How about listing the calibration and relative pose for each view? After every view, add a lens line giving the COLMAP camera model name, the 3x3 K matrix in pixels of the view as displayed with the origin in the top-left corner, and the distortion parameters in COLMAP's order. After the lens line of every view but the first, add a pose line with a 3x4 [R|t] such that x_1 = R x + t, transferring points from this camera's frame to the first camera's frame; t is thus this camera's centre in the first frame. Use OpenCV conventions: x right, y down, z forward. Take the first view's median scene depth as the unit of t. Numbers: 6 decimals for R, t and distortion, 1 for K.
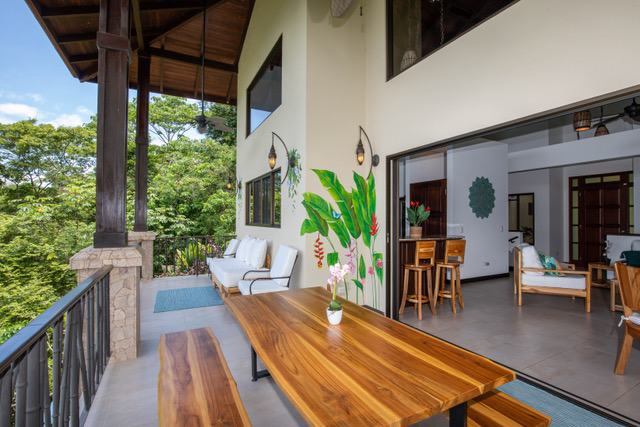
lens RADIAL K [[325.0, 0, 320.0], [0, 325.0, 213.5], [0, 0, 1]] dist [0.000673, 0.000723]
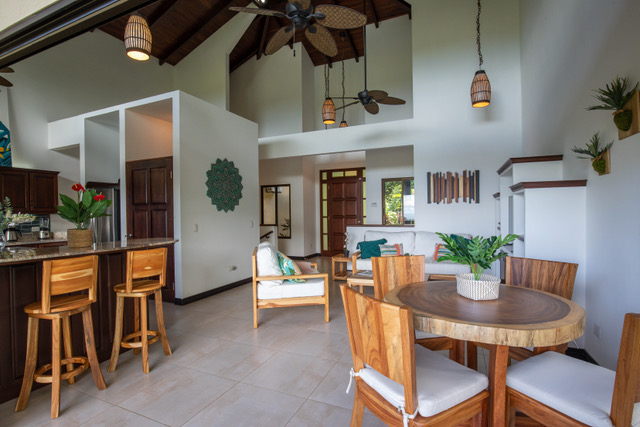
lens RADIAL K [[316.6, 0, 320.0], [0, 316.6, 213.5], [0, 0, 1]] dist [-0.001069, -0.000237]
pose [[0.812930, -0.017835, 0.582088, 0.250516], [0.007358, 0.999766, 0.020357, 0.005423], [-0.582315, -0.012266, 0.812871, 0.257535]]
